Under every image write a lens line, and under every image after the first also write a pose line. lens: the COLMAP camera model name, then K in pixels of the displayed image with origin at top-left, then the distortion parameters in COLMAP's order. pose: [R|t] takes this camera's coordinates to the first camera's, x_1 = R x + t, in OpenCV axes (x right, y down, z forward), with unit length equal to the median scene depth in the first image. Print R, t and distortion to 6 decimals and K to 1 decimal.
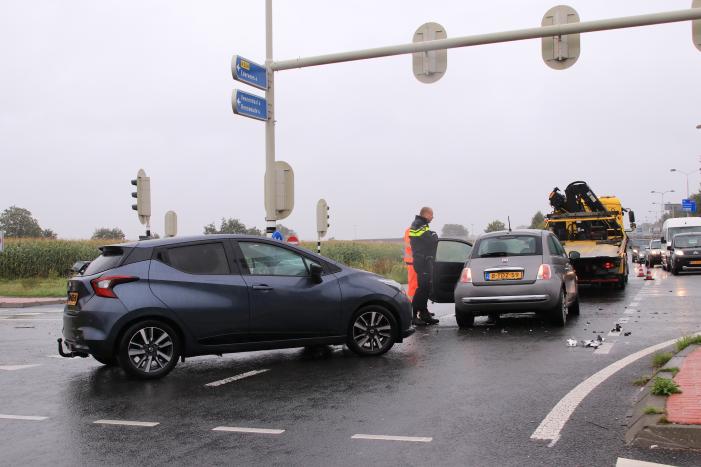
lens RADIAL K [[1003.7, 0, 350.5], [0, 1003.7, 233.5], [0, 0, 1]] dist [-0.007334, 0.079784]
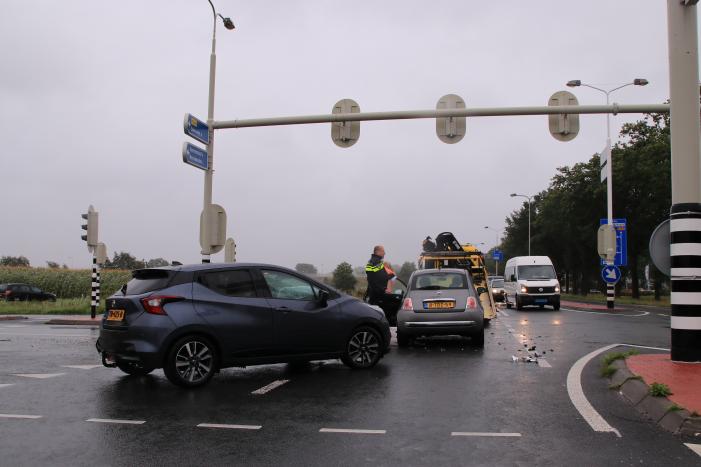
lens RADIAL K [[800.1, 0, 350.4], [0, 800.1, 250.6], [0, 0, 1]] dist [-0.152186, 0.439792]
pose [[0.973548, 0.039883, 0.224976, -0.177760], [-0.033685, 0.998942, -0.031324, 0.009747], [-0.225987, 0.022917, 0.973861, 0.064998]]
